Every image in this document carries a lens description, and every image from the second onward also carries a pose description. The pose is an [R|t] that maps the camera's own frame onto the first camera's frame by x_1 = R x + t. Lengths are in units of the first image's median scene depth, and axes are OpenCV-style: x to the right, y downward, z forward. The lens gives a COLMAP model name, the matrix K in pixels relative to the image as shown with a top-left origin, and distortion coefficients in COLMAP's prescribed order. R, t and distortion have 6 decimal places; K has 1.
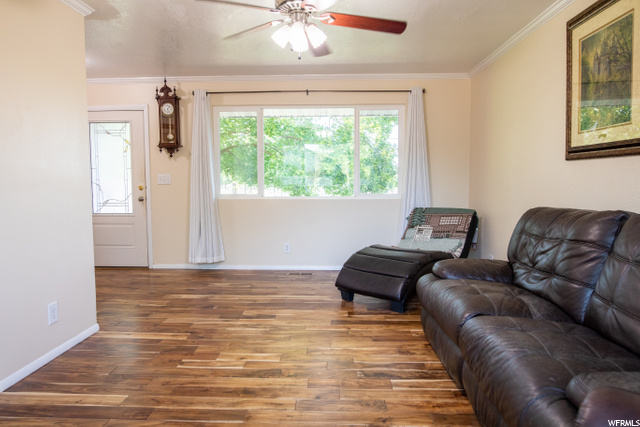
lens RADIAL K [[446.9, 0, 320.0], [0, 446.9, 213.5], [0, 0, 1]] dist [-0.004343, -0.001483]
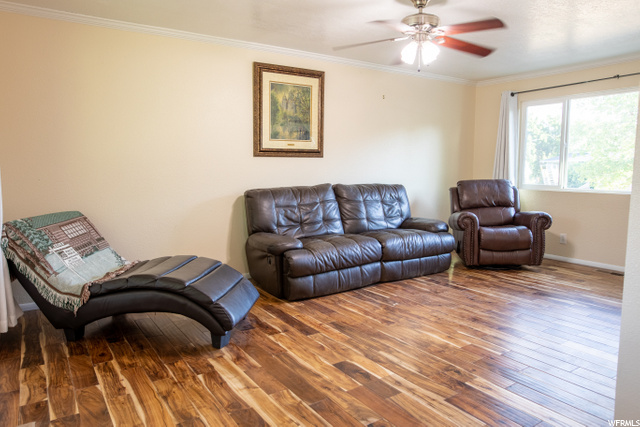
lens RADIAL K [[446.9, 0, 320.0], [0, 446.9, 213.5], [0, 0, 1]] dist [-0.004343, -0.001483]
pose [[-0.591676, -0.071312, 0.803015, -0.795605], [0.073573, 0.987147, 0.141874, -0.131496], [-0.802811, 0.143024, -0.578825, 1.759236]]
